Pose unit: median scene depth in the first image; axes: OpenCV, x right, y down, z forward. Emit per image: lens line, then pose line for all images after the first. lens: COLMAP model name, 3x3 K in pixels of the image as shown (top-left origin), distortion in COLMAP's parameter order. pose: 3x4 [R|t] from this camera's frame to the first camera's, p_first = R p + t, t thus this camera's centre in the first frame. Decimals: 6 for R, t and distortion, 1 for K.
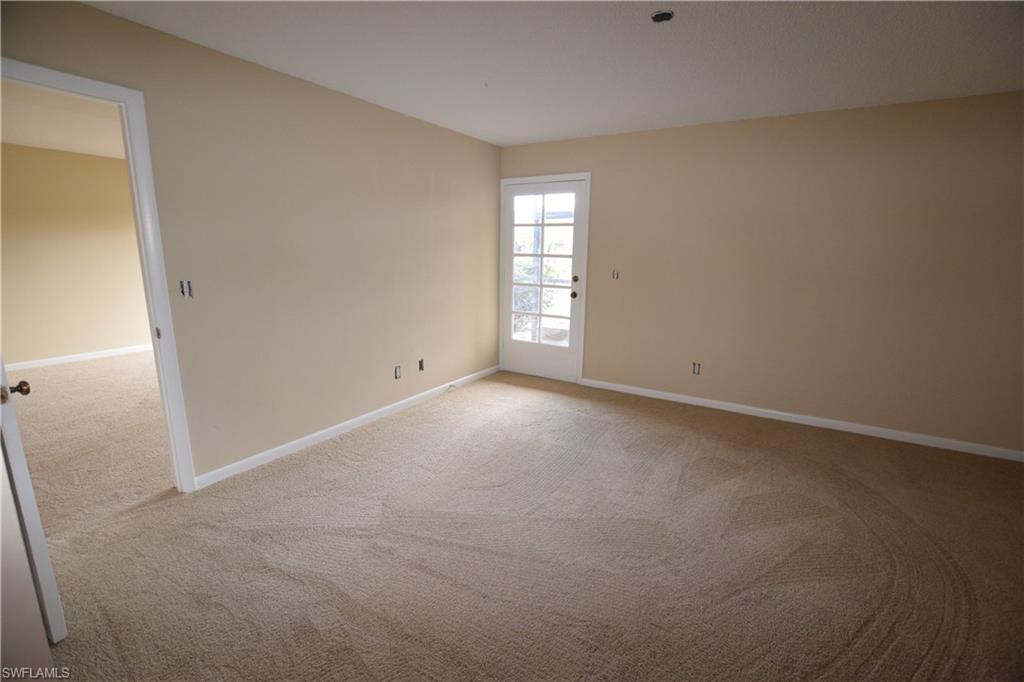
lens RADIAL K [[450.1, 0, 512.0], [0, 450.1, 341.0], [0, 0, 1]] dist [-0.001604, -0.000386]
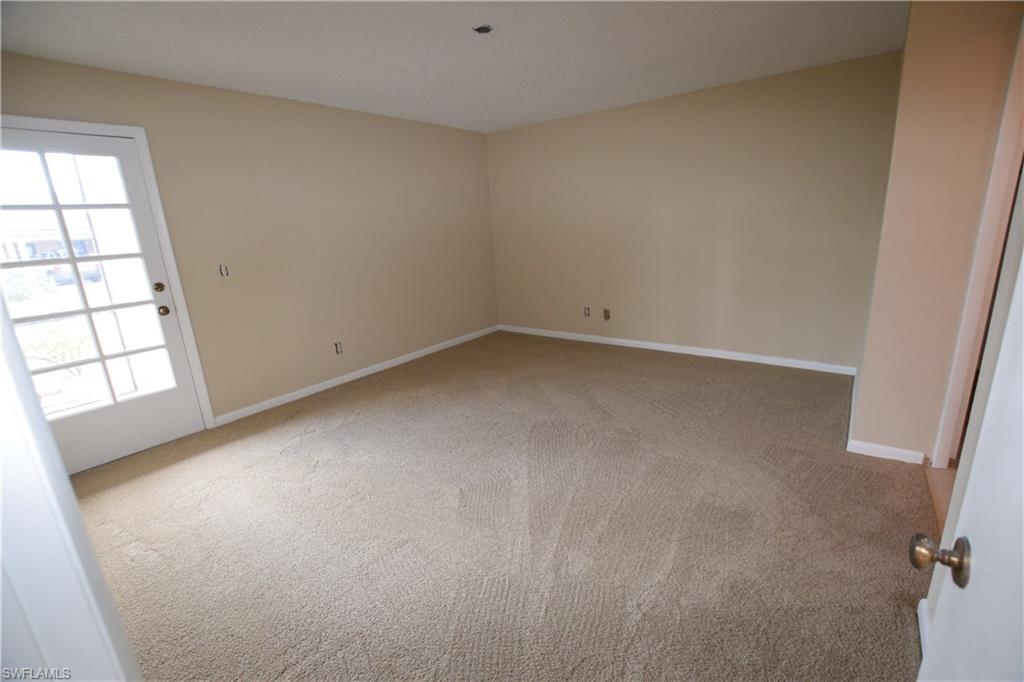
lens RADIAL K [[450.1, 0, 512.0], [0, 450.1, 341.0], [0, 0, 1]] dist [-0.001604, -0.000386]
pose [[0.126907, -0.273718, 0.953401, -0.458513], [0.258508, 0.937084, 0.234623, -0.083507], [-0.957637, 0.216686, 0.189681, 0.379779]]
